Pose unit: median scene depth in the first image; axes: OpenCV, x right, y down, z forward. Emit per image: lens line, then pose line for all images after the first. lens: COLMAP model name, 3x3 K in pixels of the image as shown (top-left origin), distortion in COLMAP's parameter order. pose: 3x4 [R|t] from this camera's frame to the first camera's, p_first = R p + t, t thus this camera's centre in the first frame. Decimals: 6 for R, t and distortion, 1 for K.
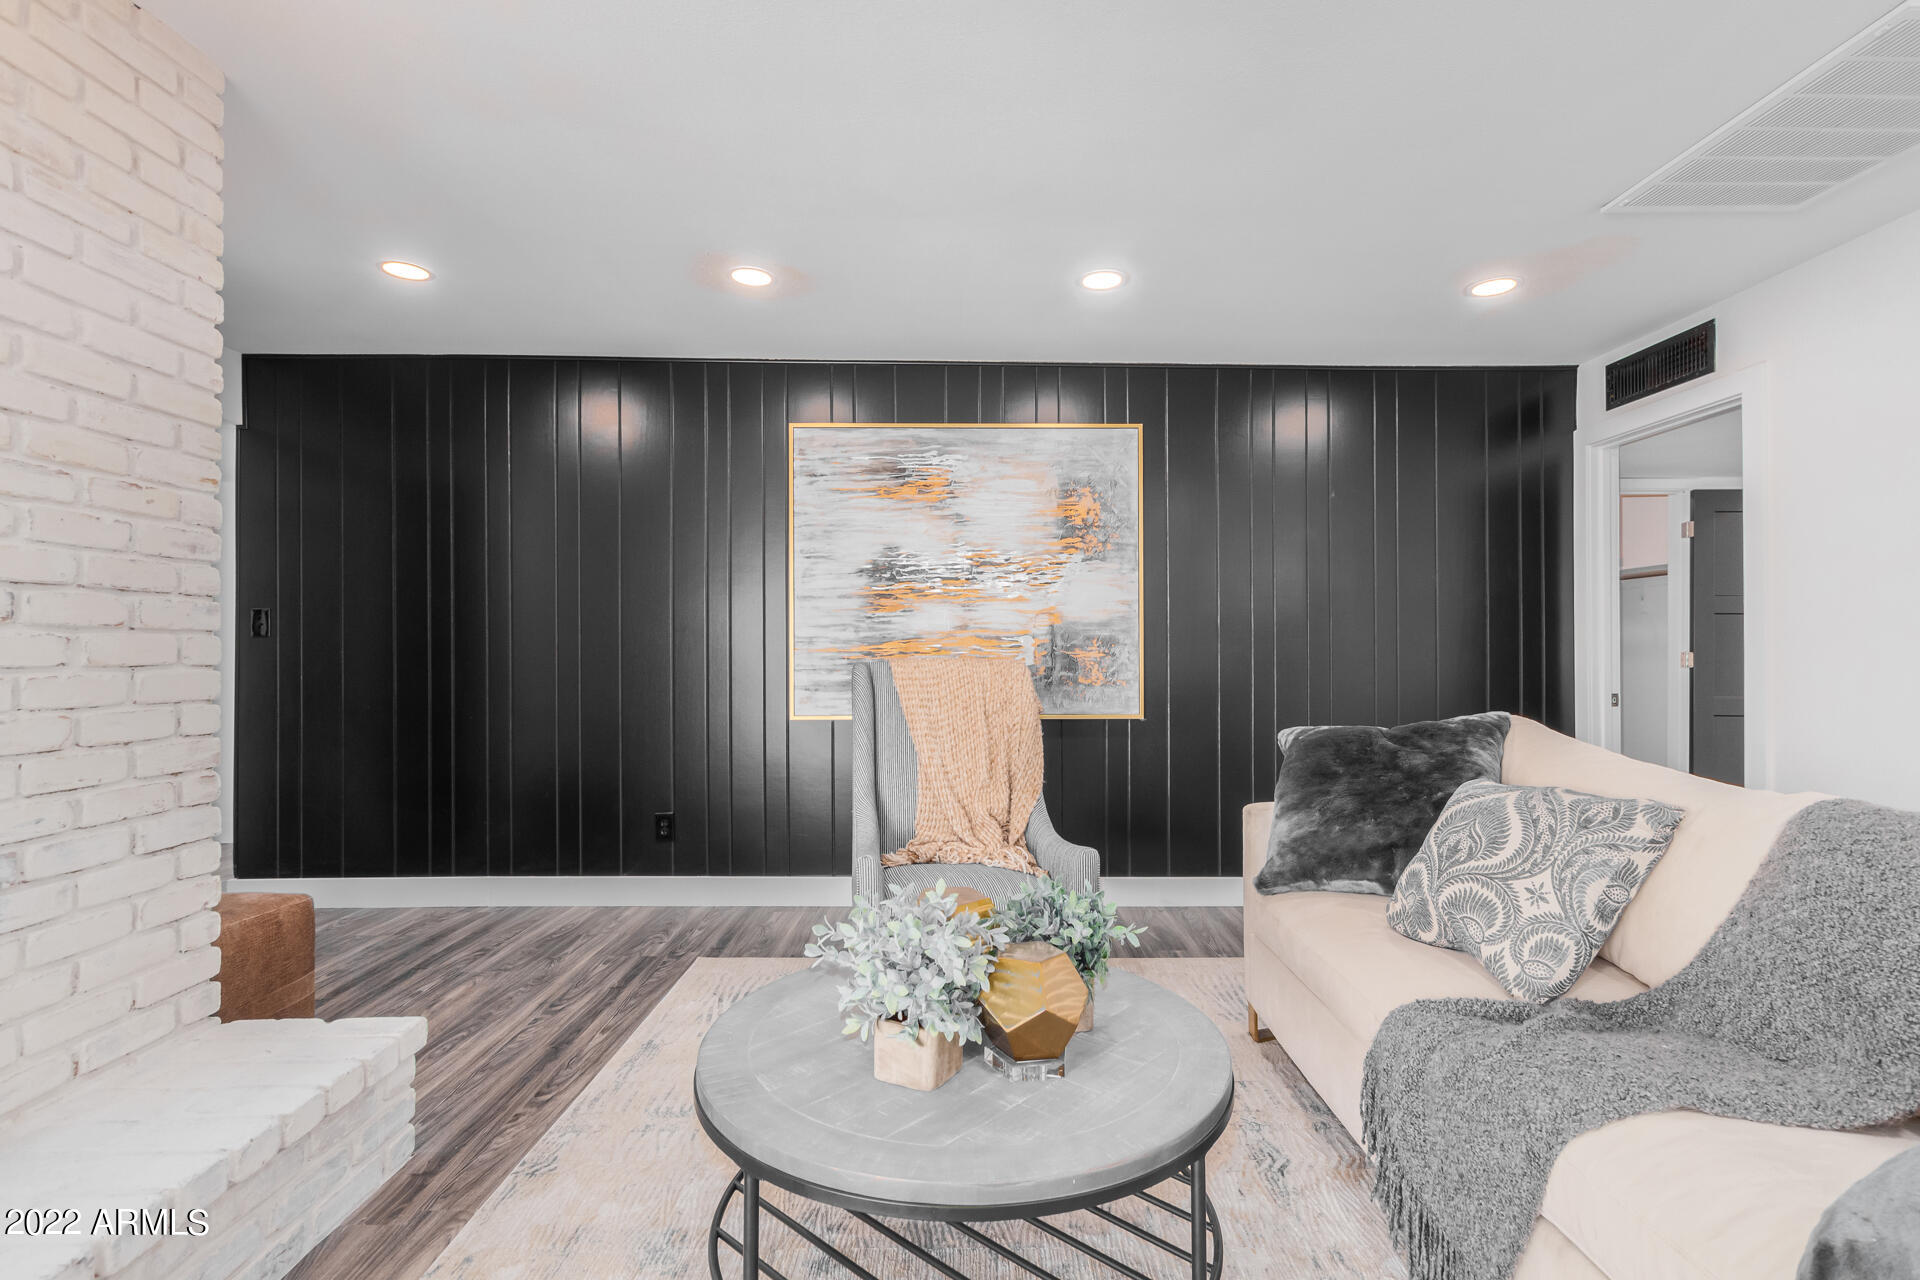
lens RADIAL K [[857.2, 0, 962.8], [0, 857.2, 648.4], [0, 0, 1]] dist [-0.026210, -0.000131]
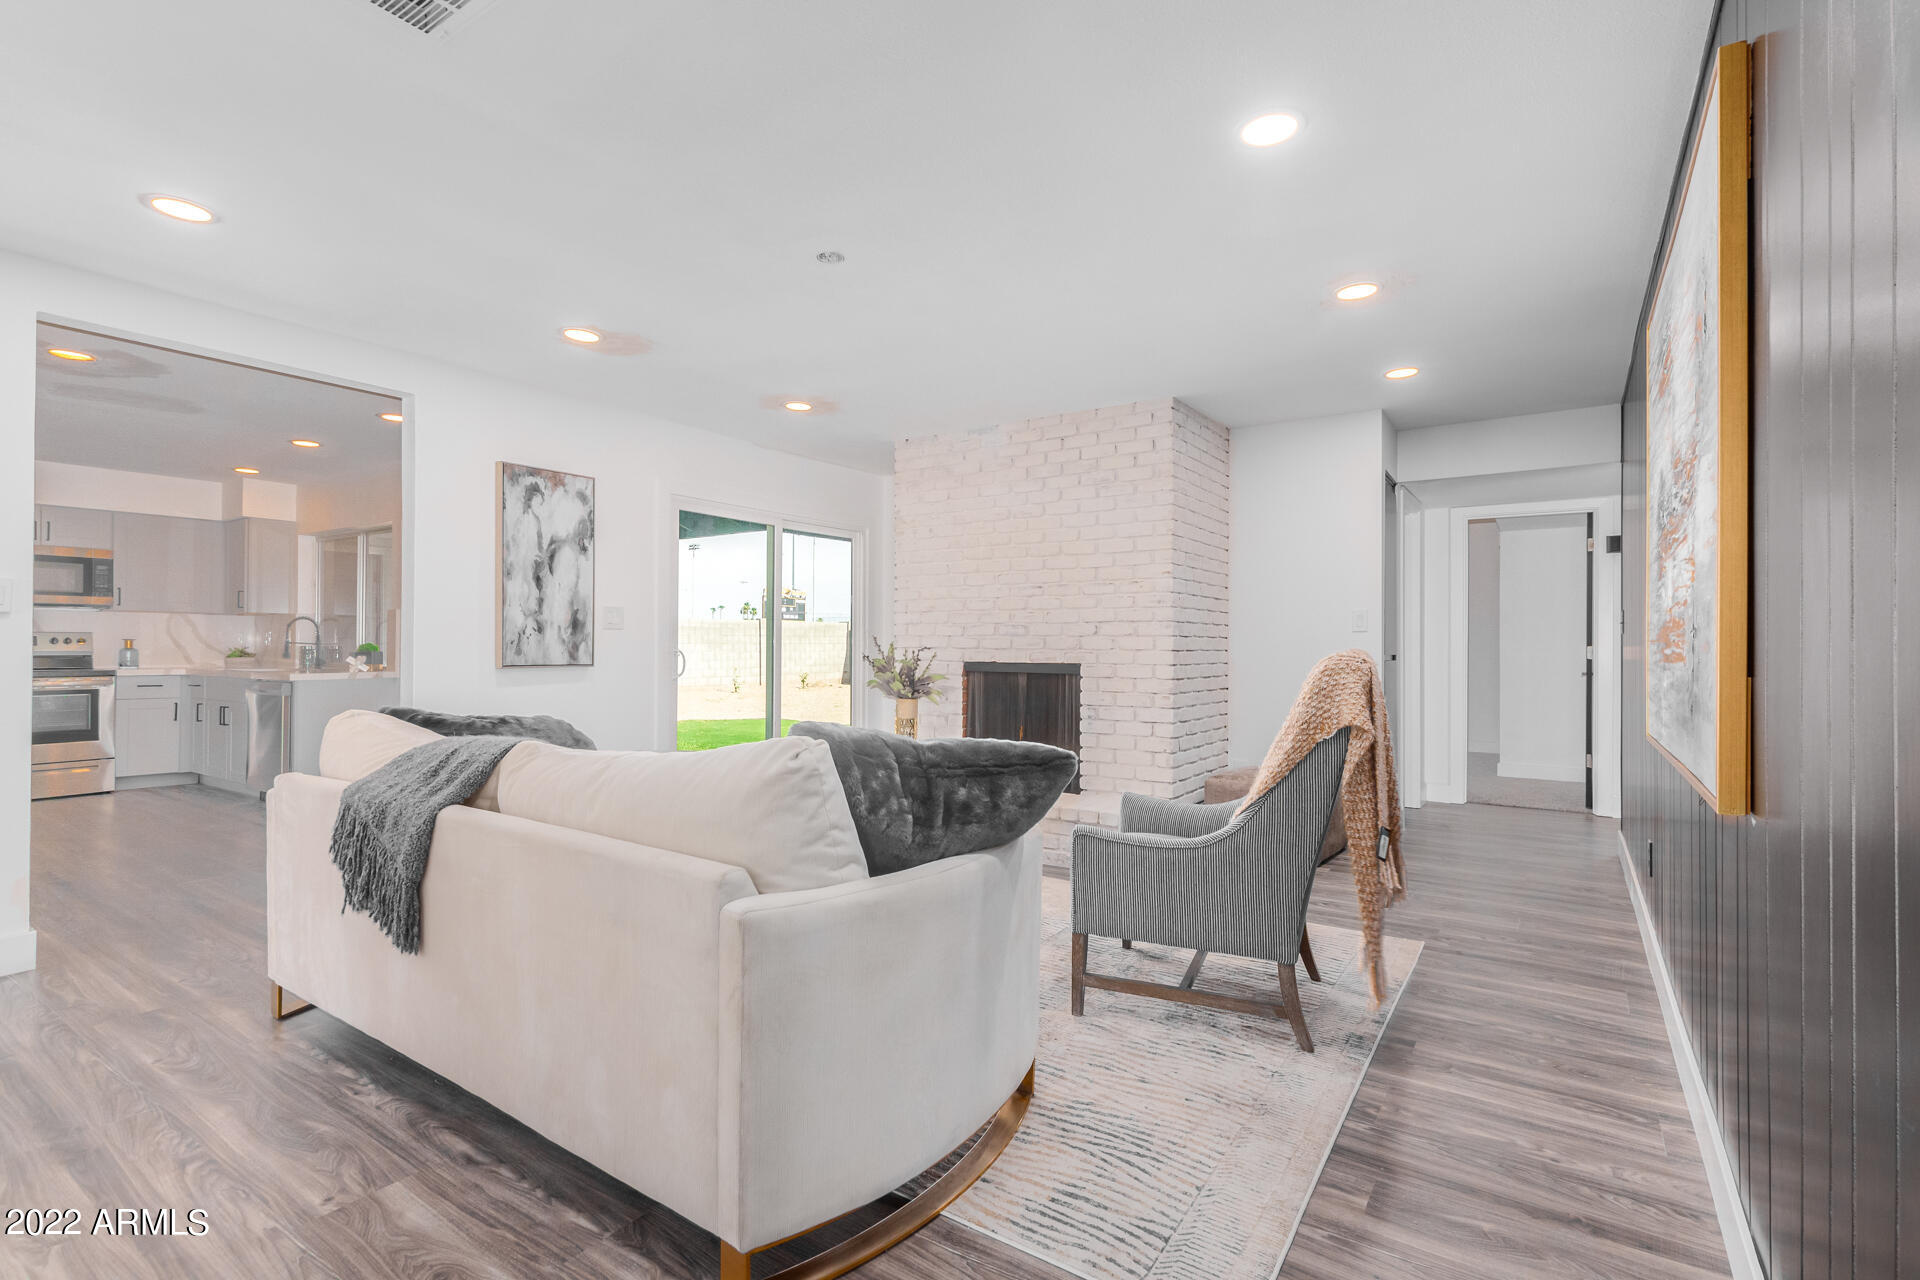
lens RADIAL K [[857.2, 0, 963.3], [0, 857.2, 637.9], [0, 0, 1]] dist [-0.026210, -0.000131]
pose [[-0.553501, -0.011430, -0.832770, 1.563522], [-0.005318, 0.999934, -0.010190, 0.013584], [0.832832, -0.001212, -0.553525, 2.006877]]
